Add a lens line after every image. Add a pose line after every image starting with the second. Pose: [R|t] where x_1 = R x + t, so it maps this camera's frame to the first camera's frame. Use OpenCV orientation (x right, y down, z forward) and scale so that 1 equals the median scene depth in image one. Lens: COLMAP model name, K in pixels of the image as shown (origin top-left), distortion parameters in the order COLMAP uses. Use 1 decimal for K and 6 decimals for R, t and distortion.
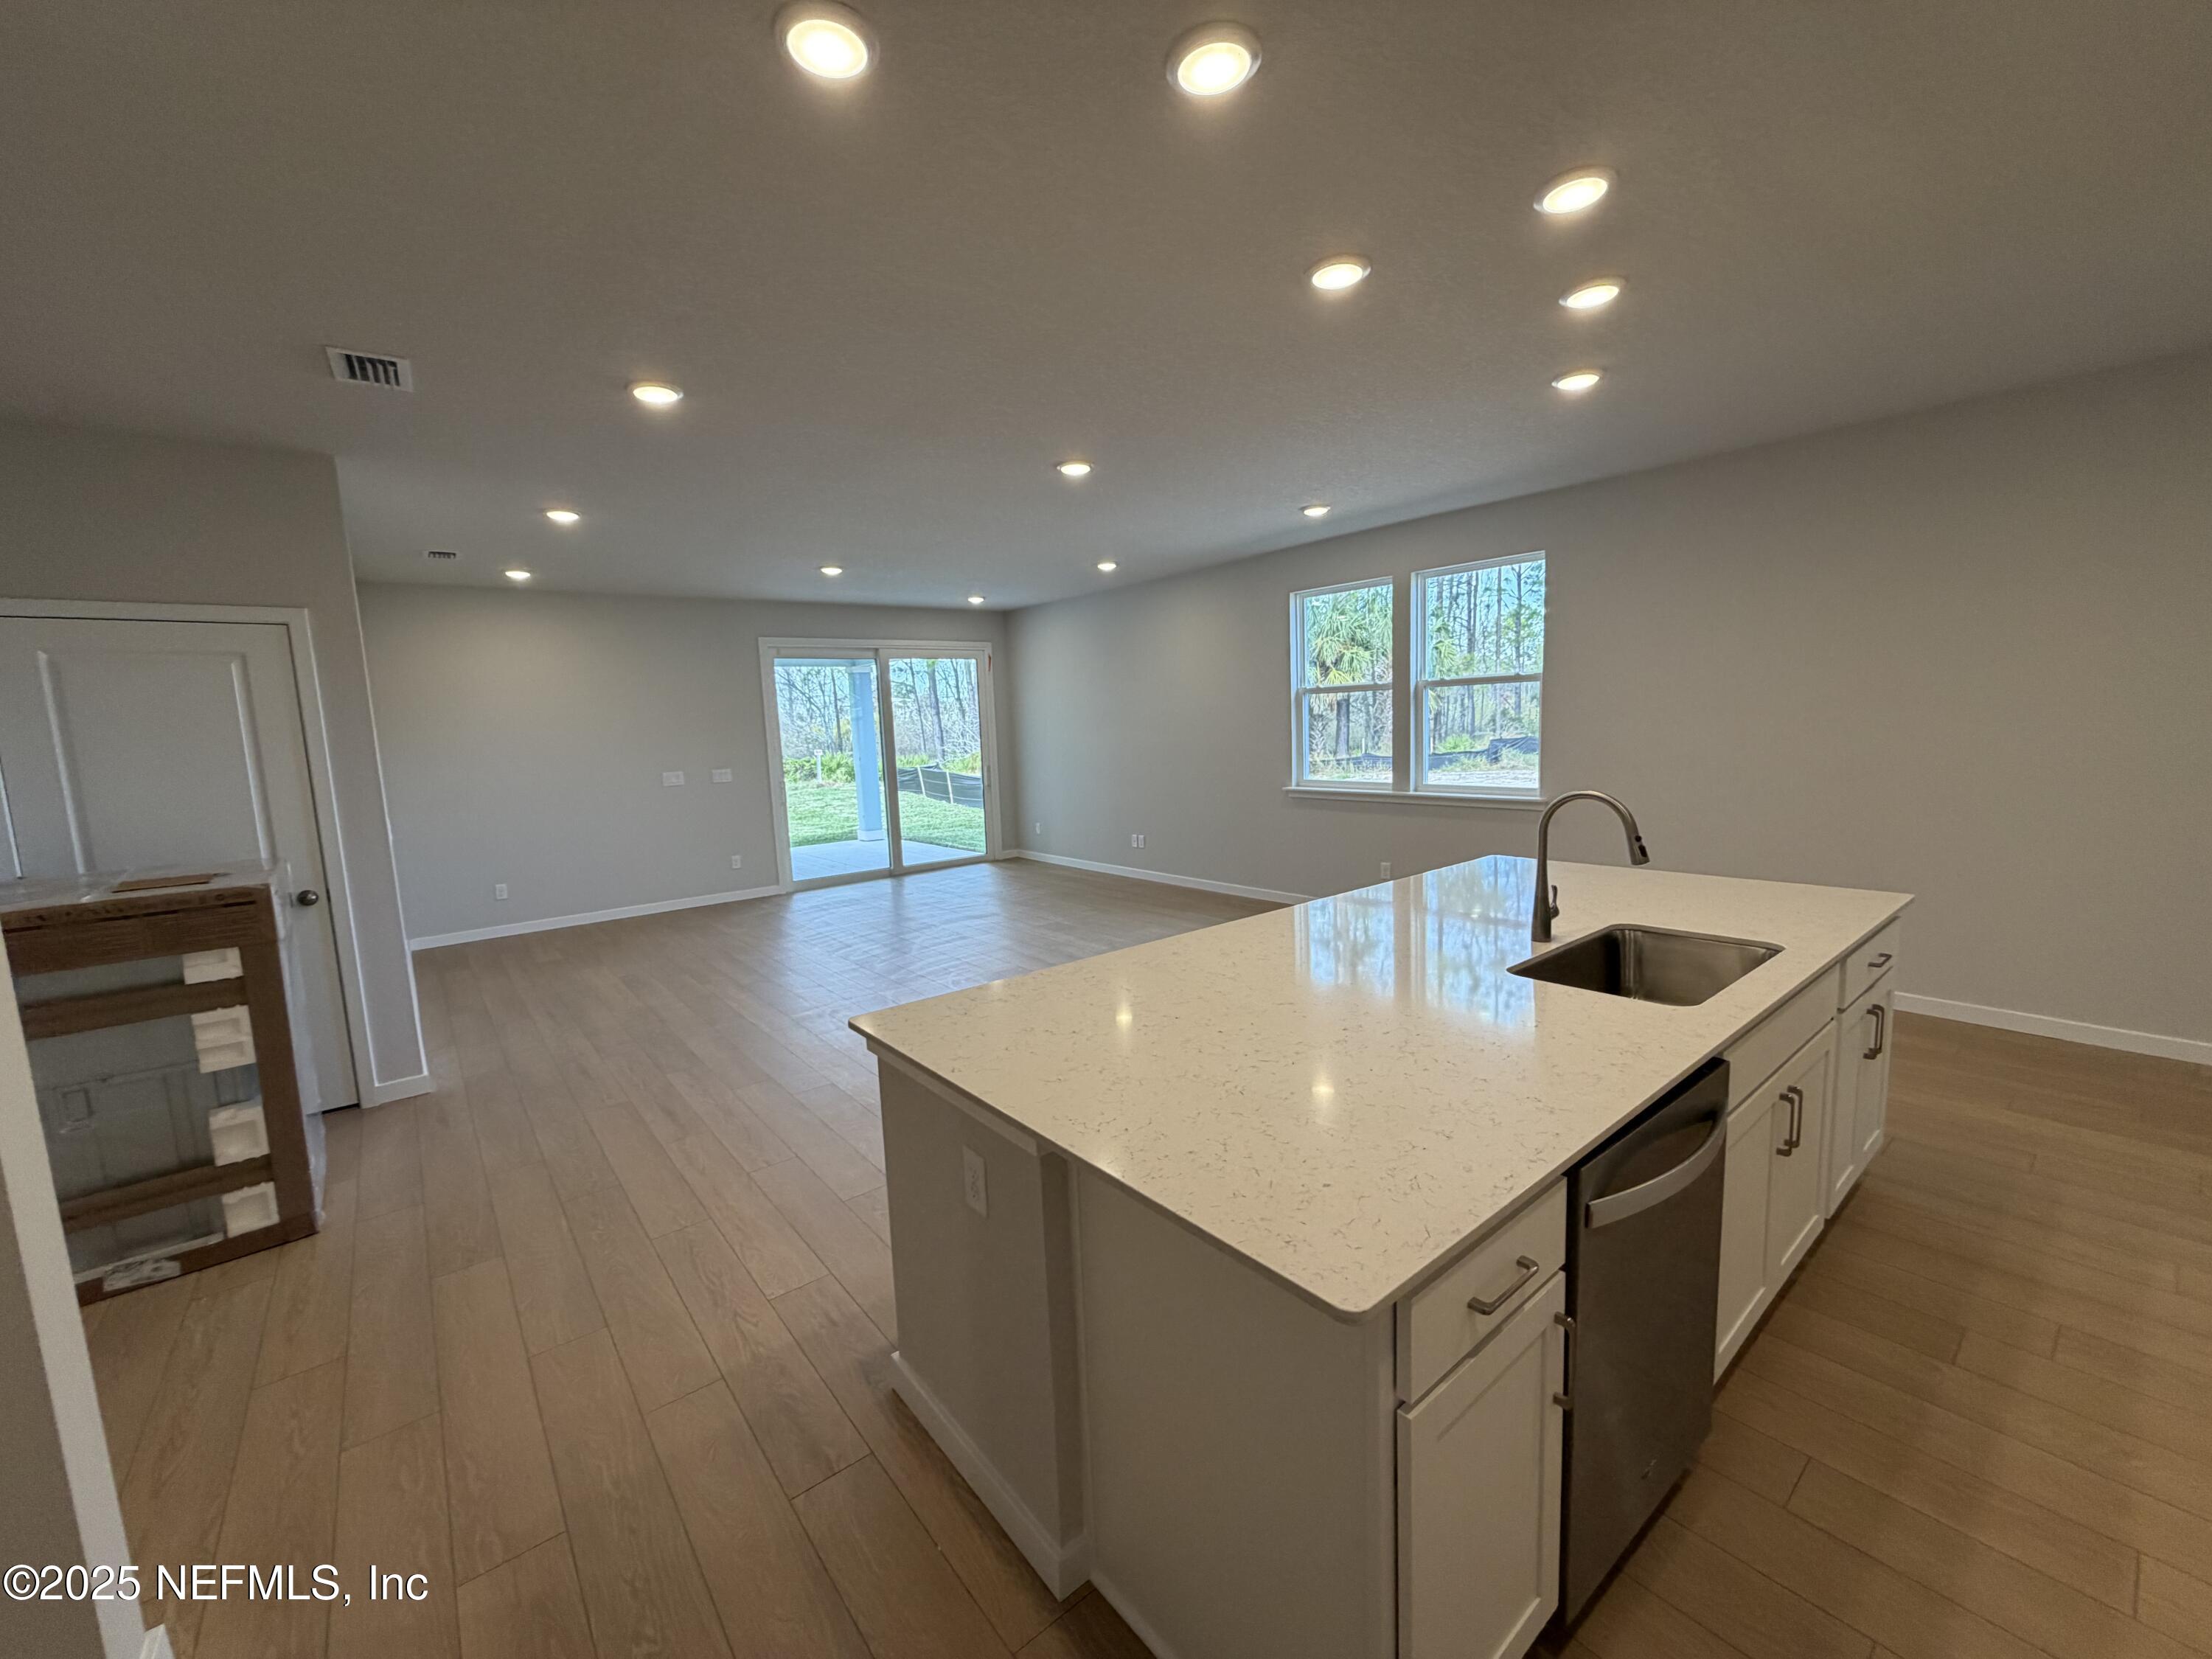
lens RADIAL K [[883.3, 0, 1097.2], [0, 883.3, 827.0], [0, 0, 1]] dist [0.000237, -0.000106]
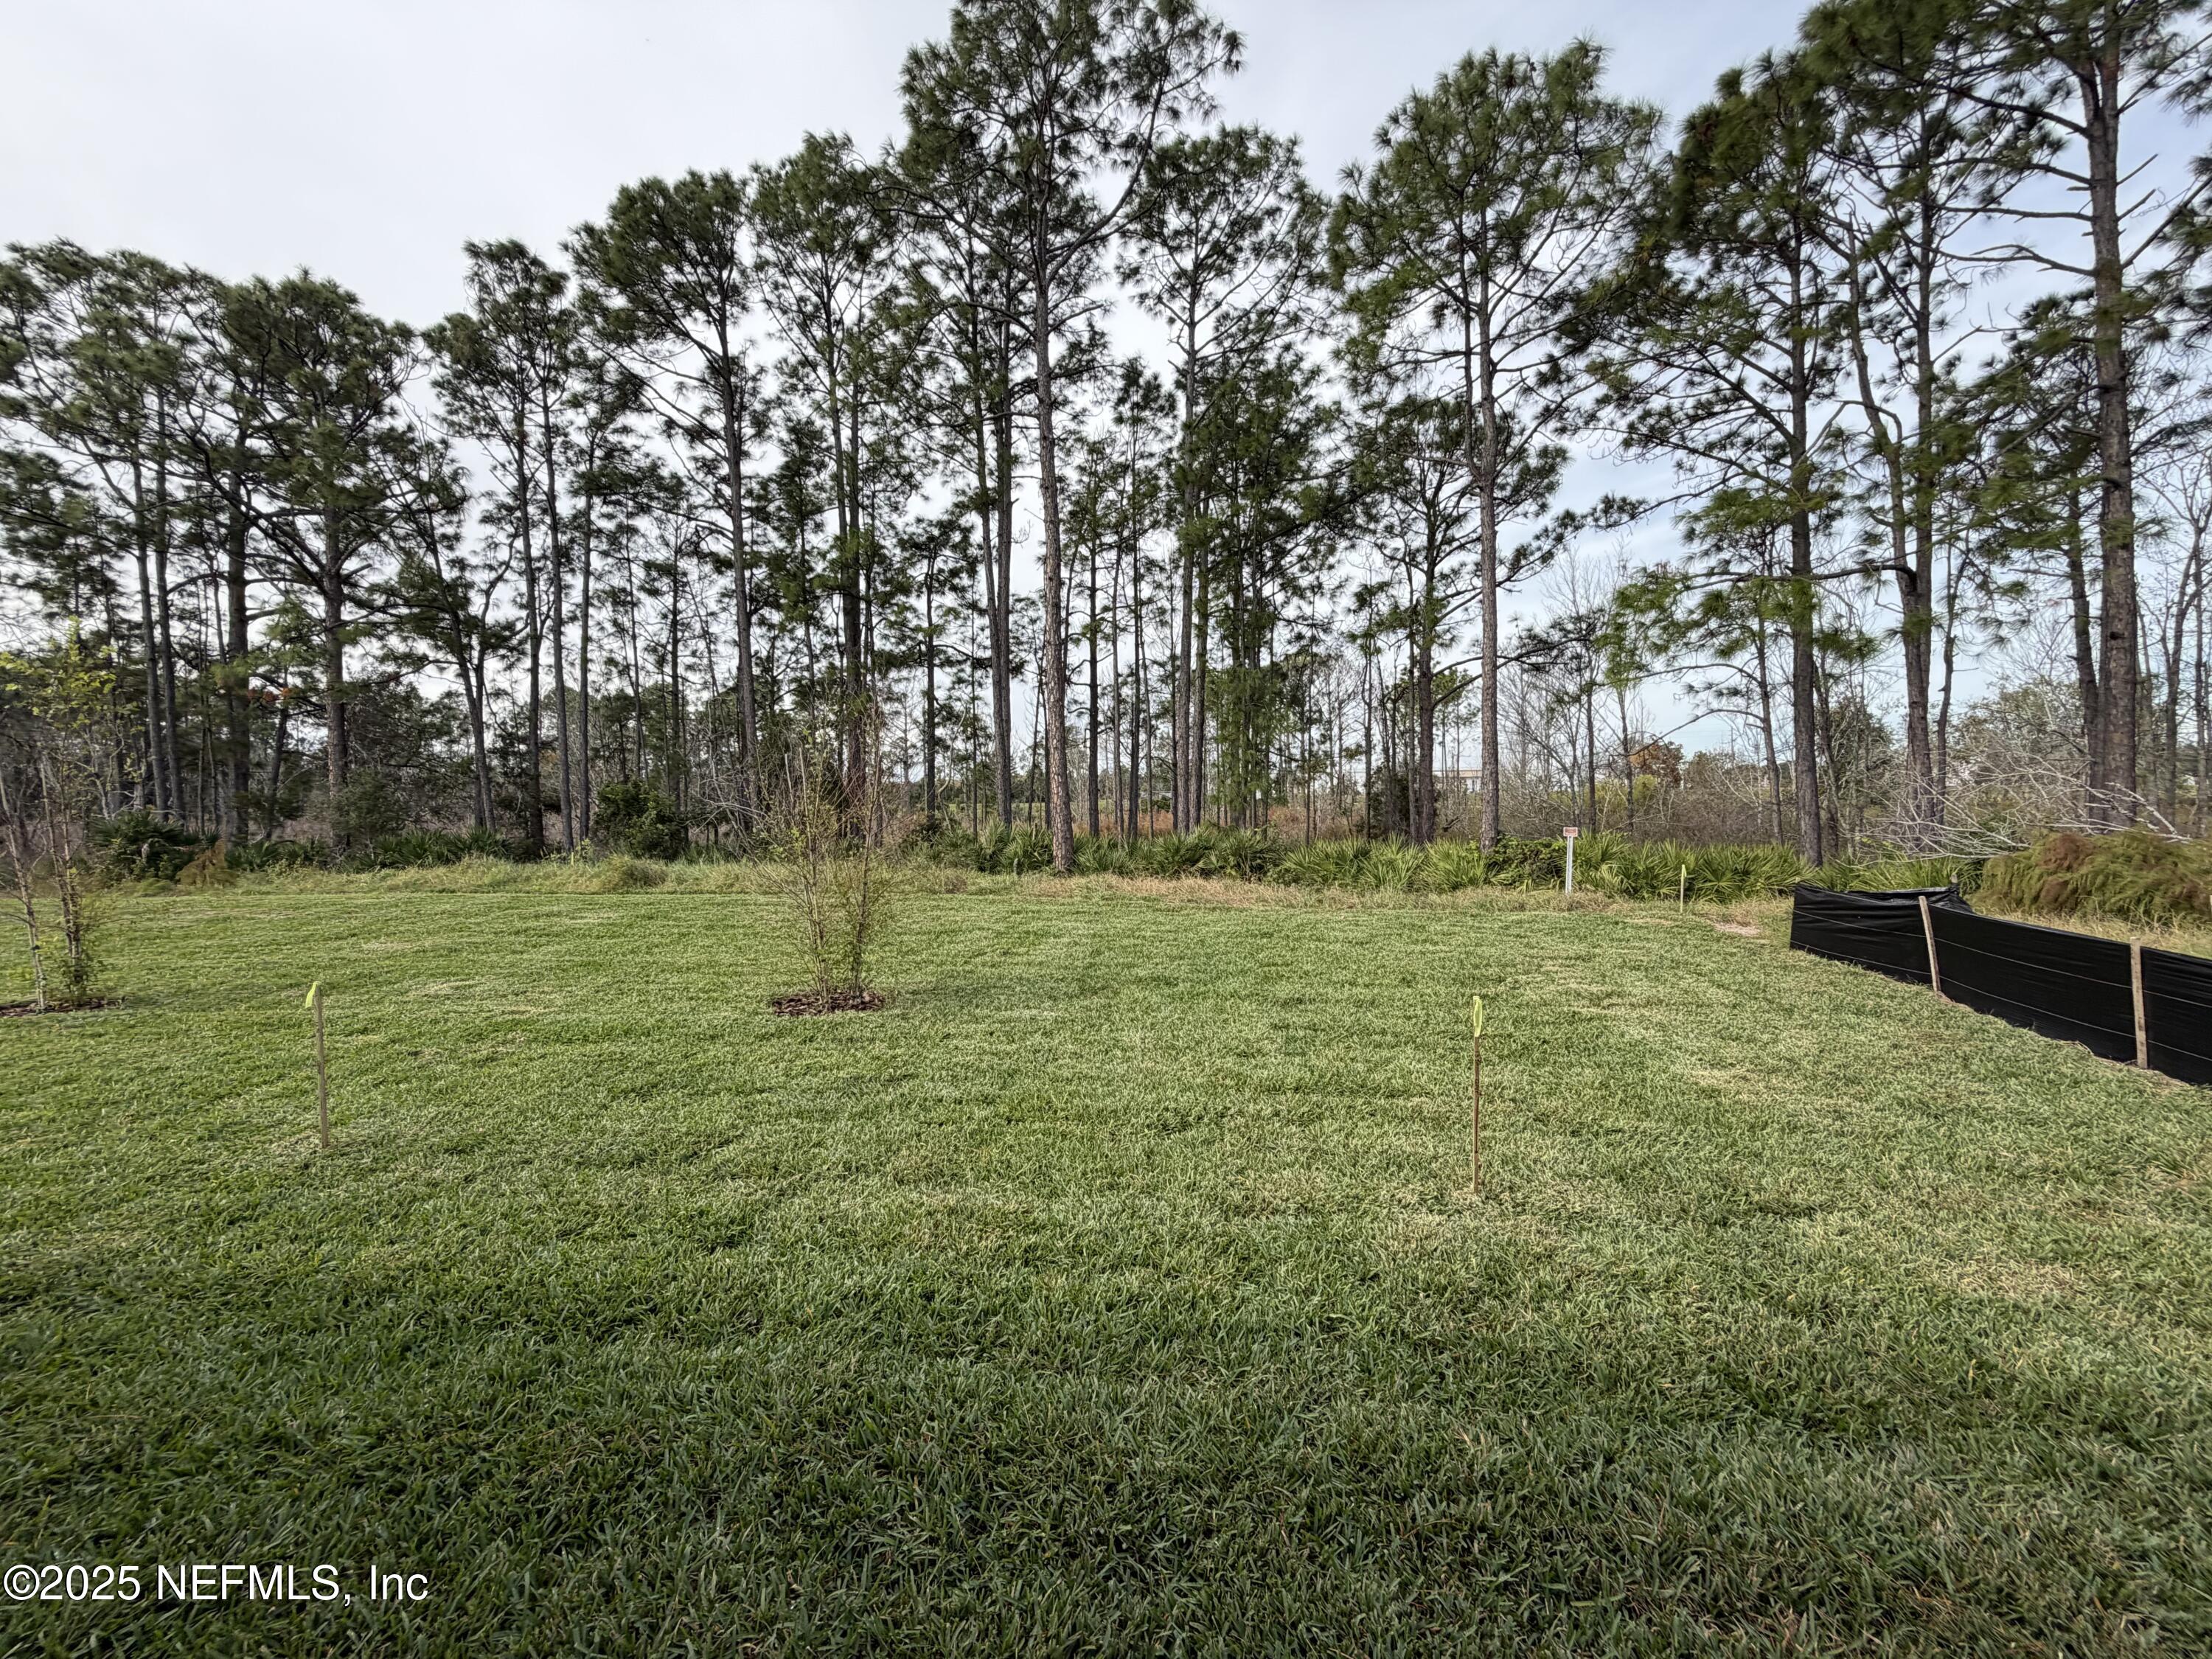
lens RADIAL K [[883.3, 0, 1097.0], [0, 883.3, 836.6], [0, 0, 1]] dist [0.000237, -0.000106]
pose [[0.711116, 0.056558, -0.700796, -0.568894], [-0.102452, 0.994455, -0.023704, -0.156299], [0.695570, 0.088654, 0.712968, 1.645964]]
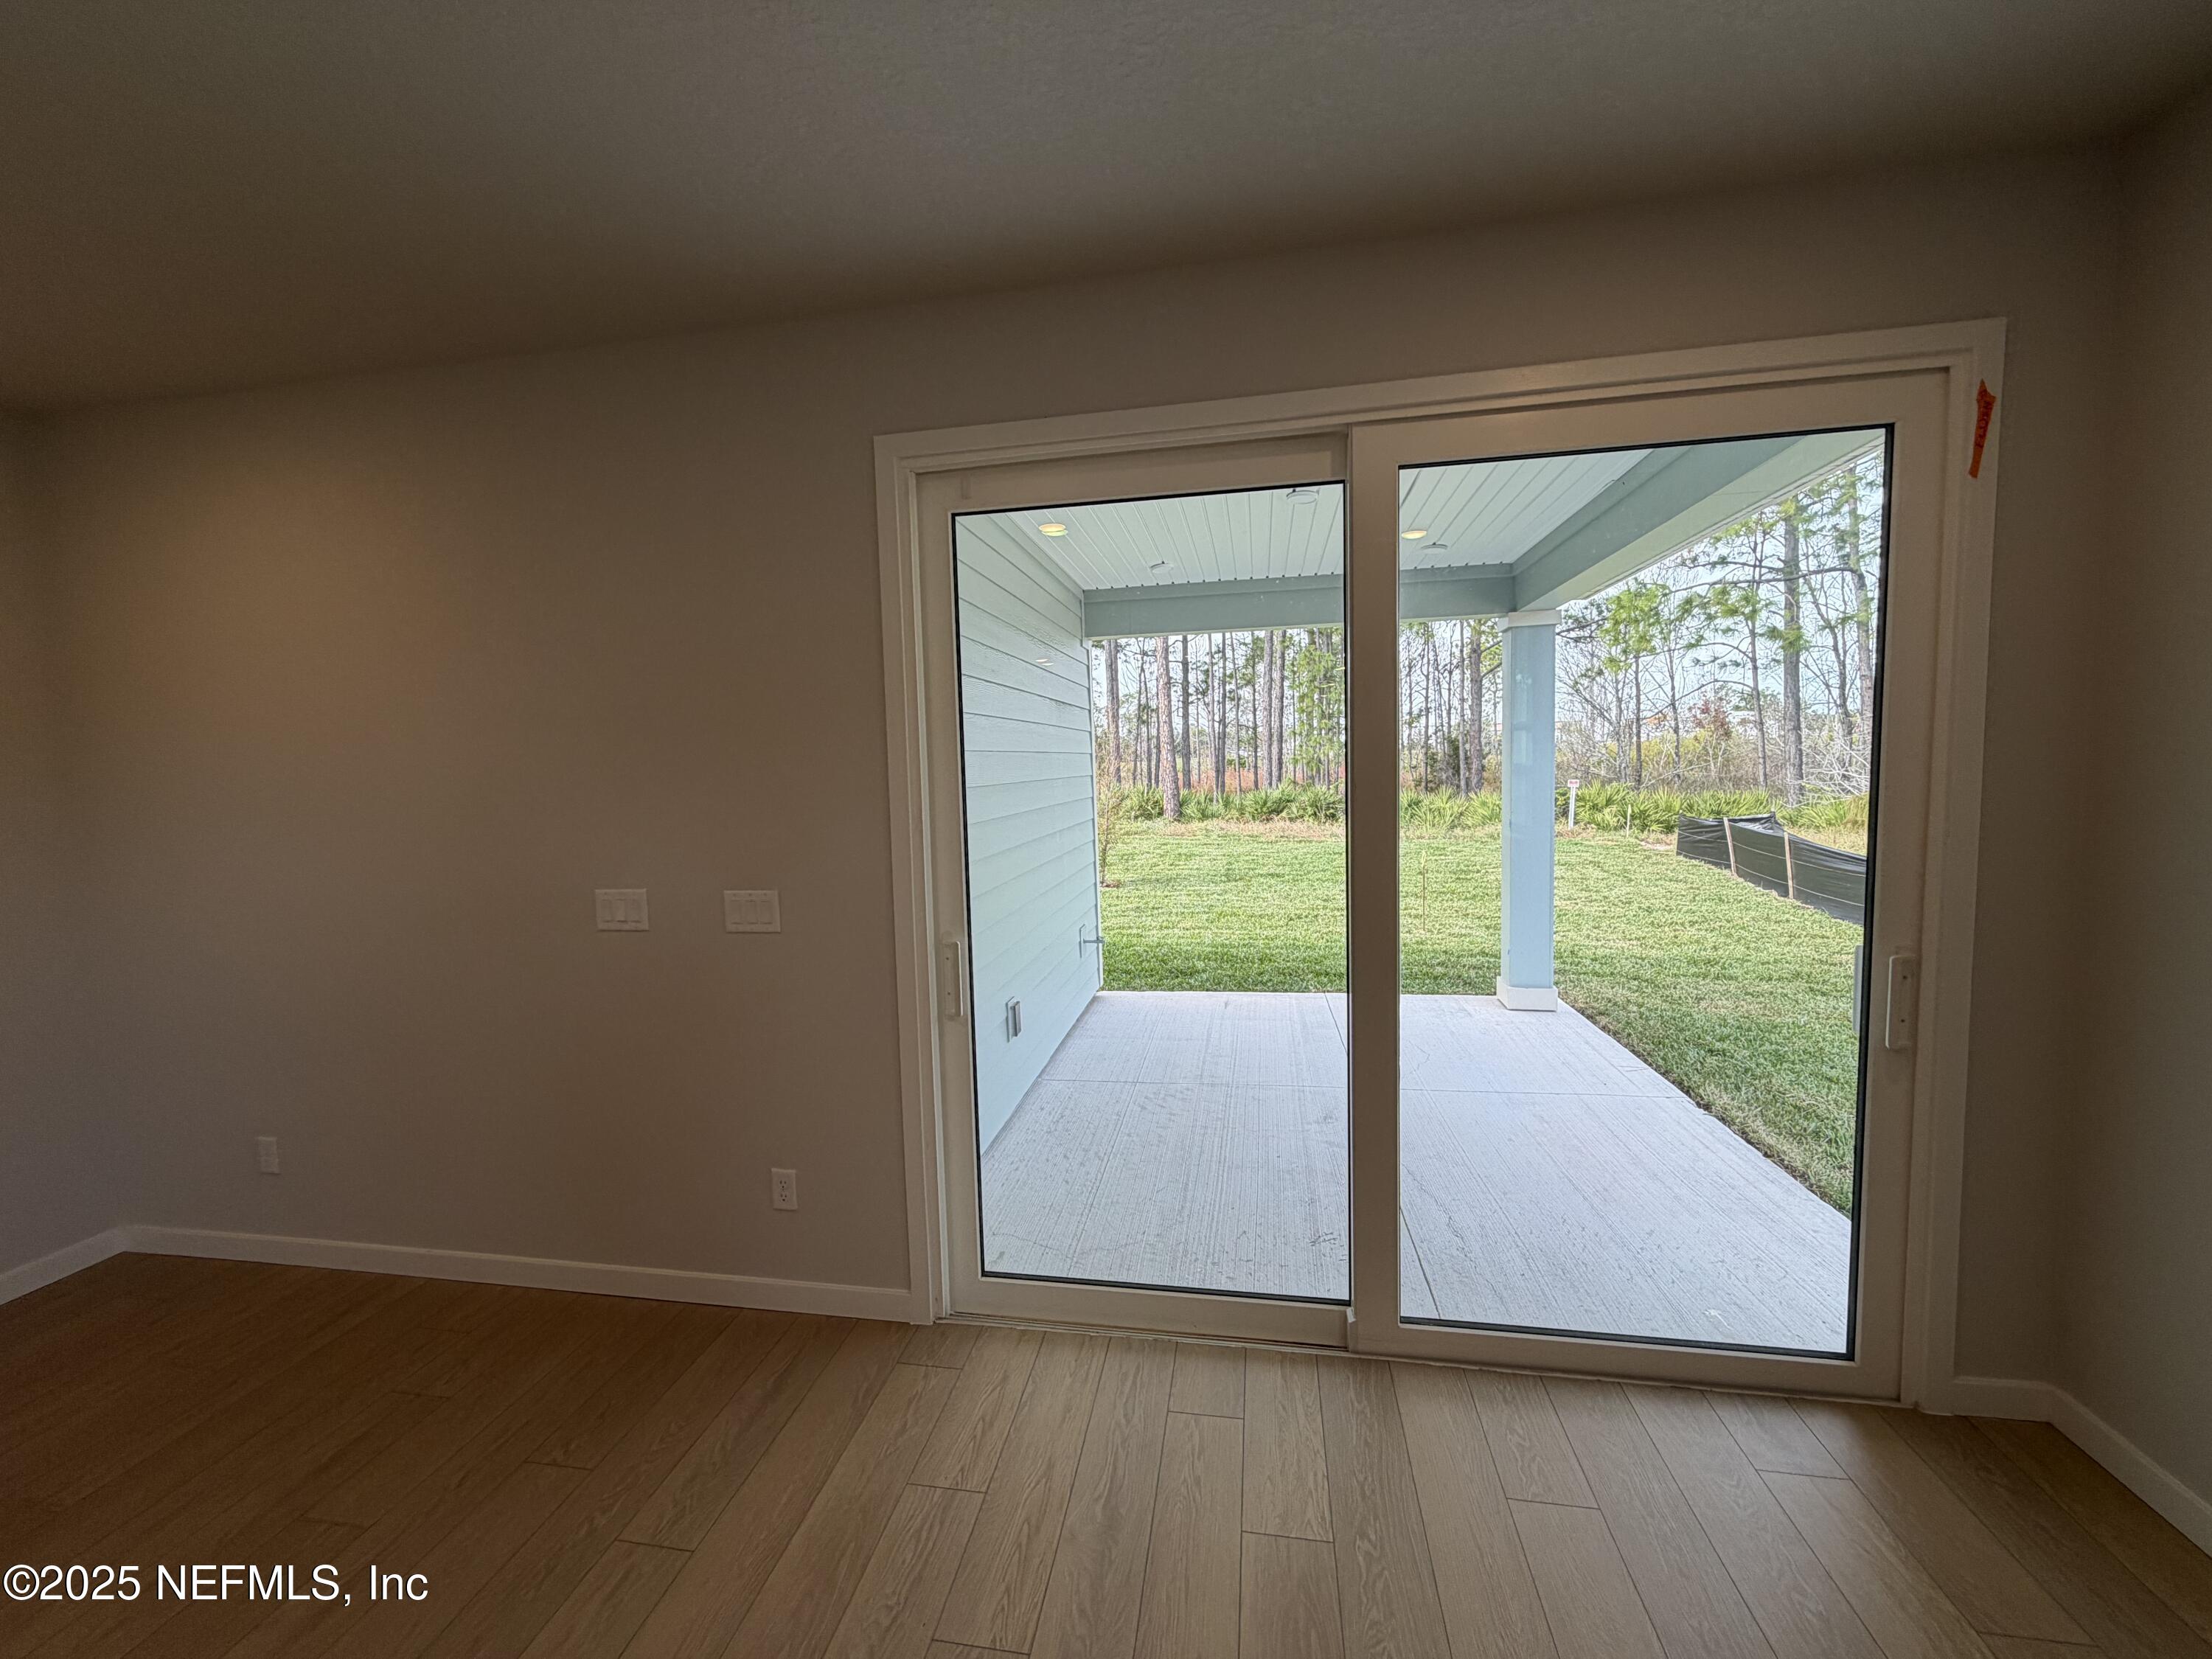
lens RADIAL K [[883.3, 0, 1098.7], [0, 883.3, 835.9], [0, 0, 1]] dist [0.000237, -0.000106]
pose [[0.657306, 0.081766, -0.749175, -0.130649], [-0.089870, 0.995508, 0.029803, -0.116808], [0.748246, 0.047739, 0.661701, 0.992020]]
